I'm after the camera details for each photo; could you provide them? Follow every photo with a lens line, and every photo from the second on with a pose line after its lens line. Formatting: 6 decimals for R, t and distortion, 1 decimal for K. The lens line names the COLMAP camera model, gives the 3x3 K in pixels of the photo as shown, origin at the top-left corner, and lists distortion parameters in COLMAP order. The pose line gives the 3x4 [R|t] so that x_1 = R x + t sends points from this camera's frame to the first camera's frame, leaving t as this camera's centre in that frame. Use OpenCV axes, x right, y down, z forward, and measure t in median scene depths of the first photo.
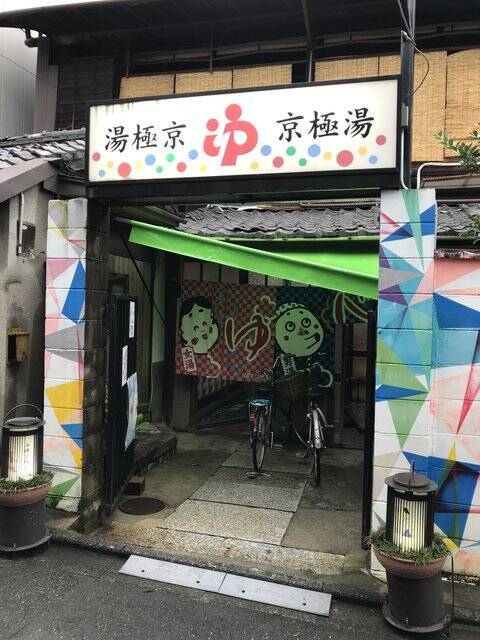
lens RADIAL K [[526.1, 0, 240.6], [0, 526.1, 311.7], [0, 0, 1]] dist [0.055063, -0.070048]
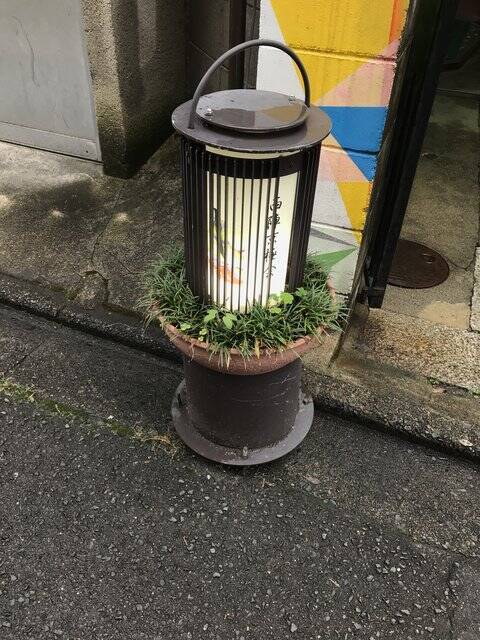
lens RADIAL K [[526.1, 0, 240.6], [0, 526.1, 311.7], [0, 0, 1]] dist [0.055063, -0.070048]
pose [[0.994437, 0.072900, -0.076034, -0.394335], [-0.010247, 0.785353, 0.618963, 0.124019], [0.104836, -0.614741, 0.781731, 0.745463]]
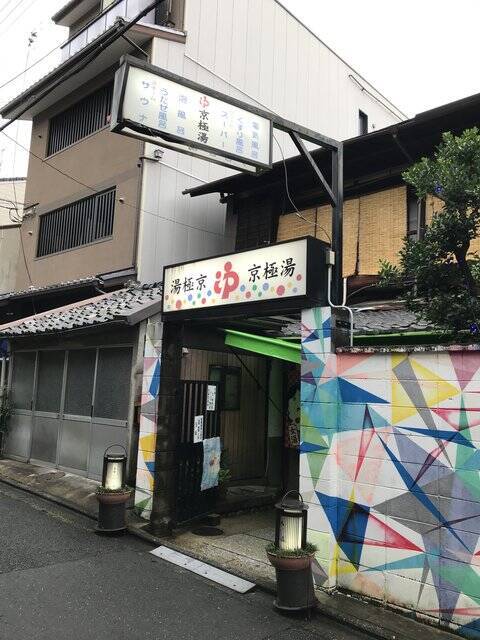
lens RADIAL K [[526.1, 0, 240.6], [0, 526.1, 311.7], [0, 0, 1]] dist [0.055063, -0.070048]
pose [[0.884746, -0.062664, -0.461843, 0.771611], [-0.019033, 0.985236, -0.170142, 0.035656], [0.465686, 0.159322, 0.870490, -0.375679]]
